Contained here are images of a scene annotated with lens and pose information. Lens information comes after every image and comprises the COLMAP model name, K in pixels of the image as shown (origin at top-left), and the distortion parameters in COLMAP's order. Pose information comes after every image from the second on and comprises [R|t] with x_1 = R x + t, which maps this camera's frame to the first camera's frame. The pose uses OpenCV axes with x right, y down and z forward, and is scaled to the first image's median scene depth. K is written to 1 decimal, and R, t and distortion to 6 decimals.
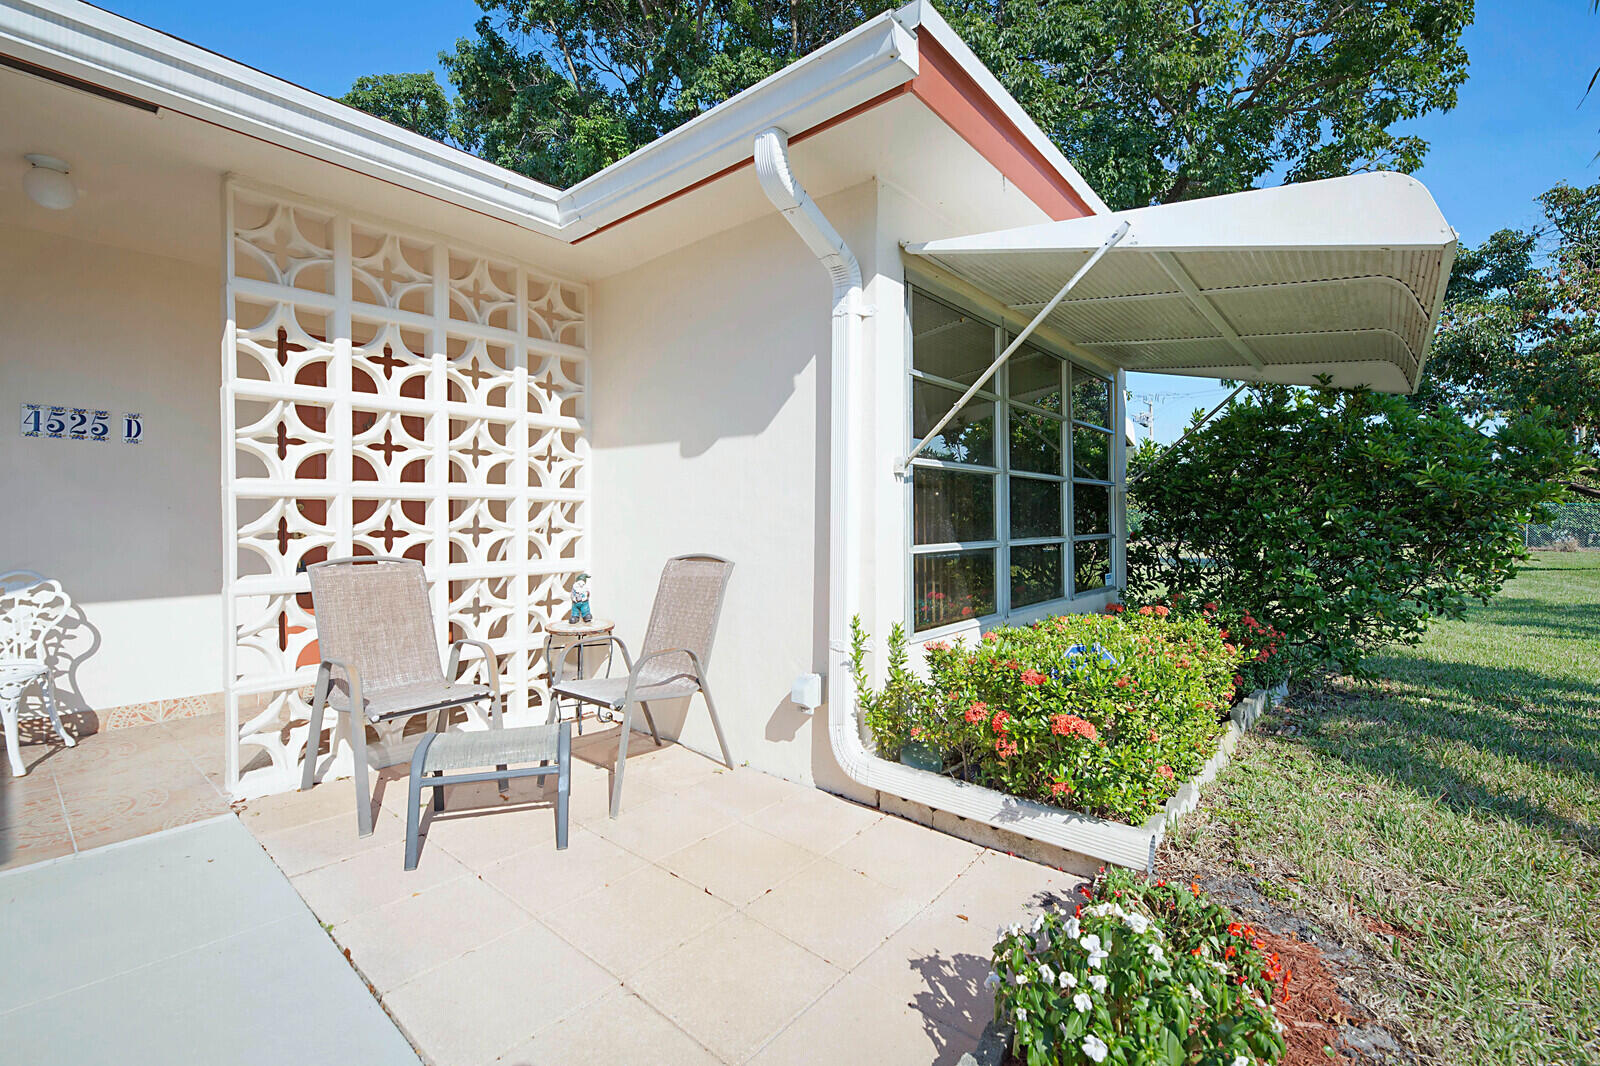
lens RADIAL K [[698.4, 0, 800.2], [0, 698.4, 522.8], [0, 0, 1]] dist [-0.004263, -0.001613]
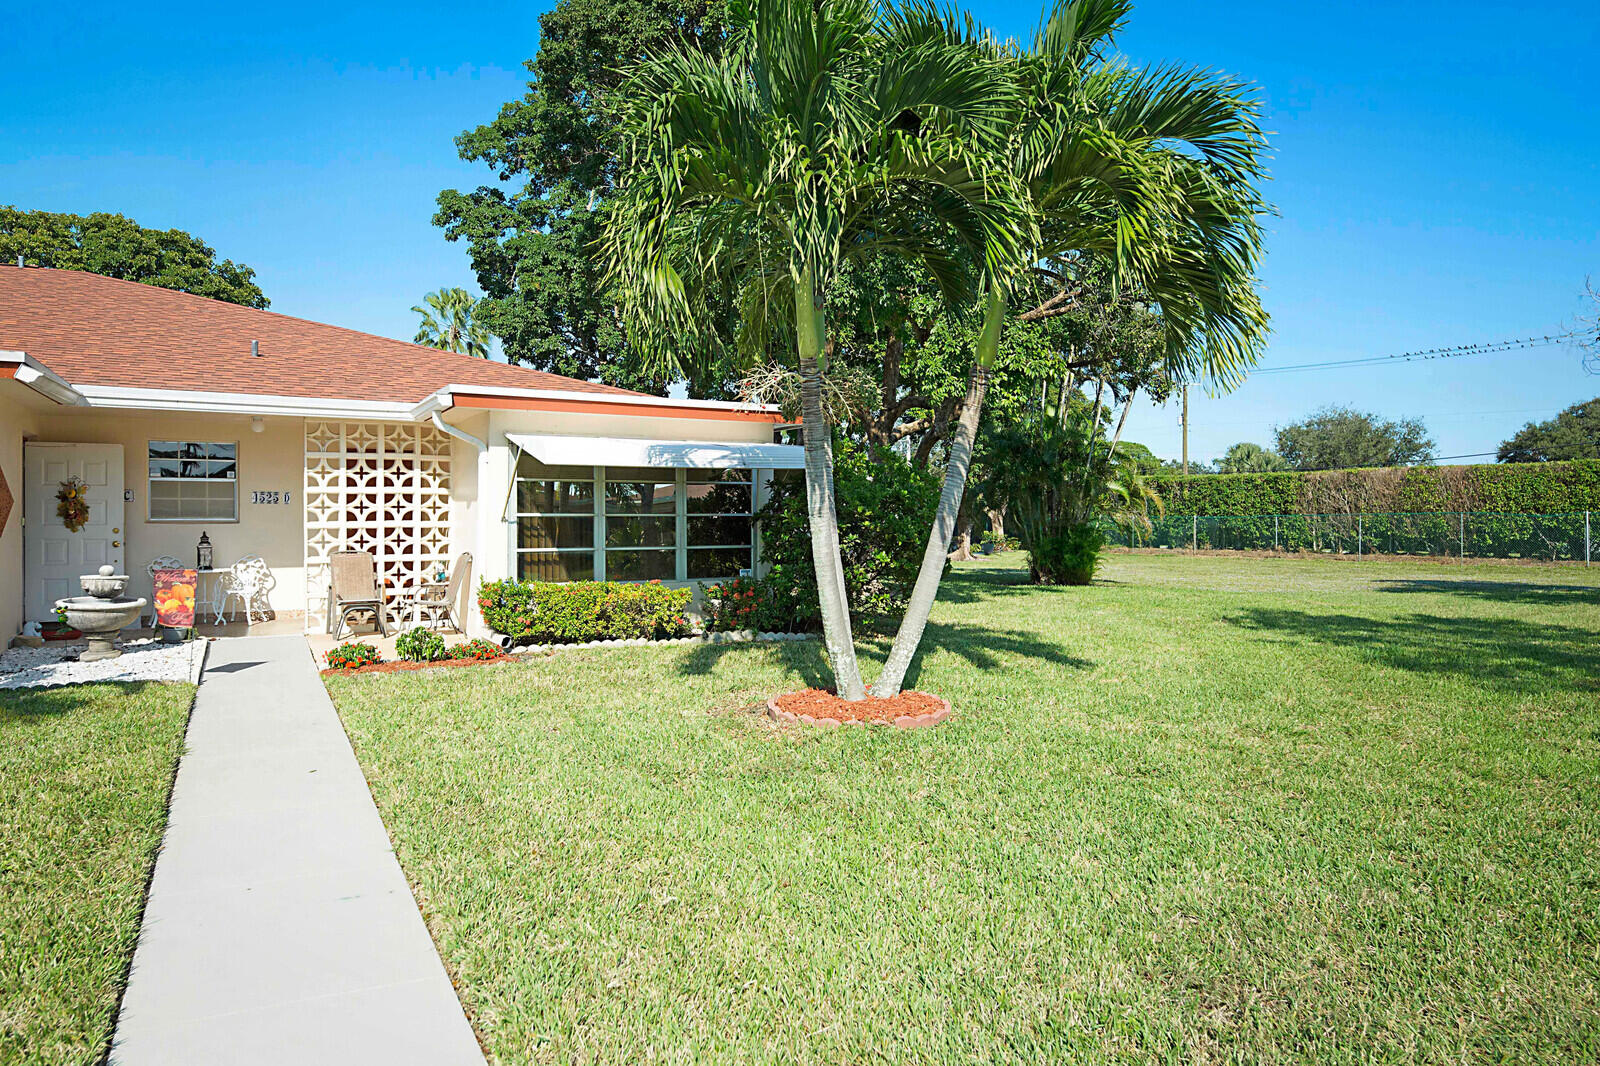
lens RADIAL K [[1065.0, 0, 799.5], [0, 1065.0, 531.8], [0, 0, 1]] dist [-0.000963, 0.000408]
pose [[0.927891, 0.005935, -0.372805, 2.264385], [-0.003788, 0.999972, 0.006491, -0.051091], [0.372833, -0.004611, 0.927887, -1.936360]]
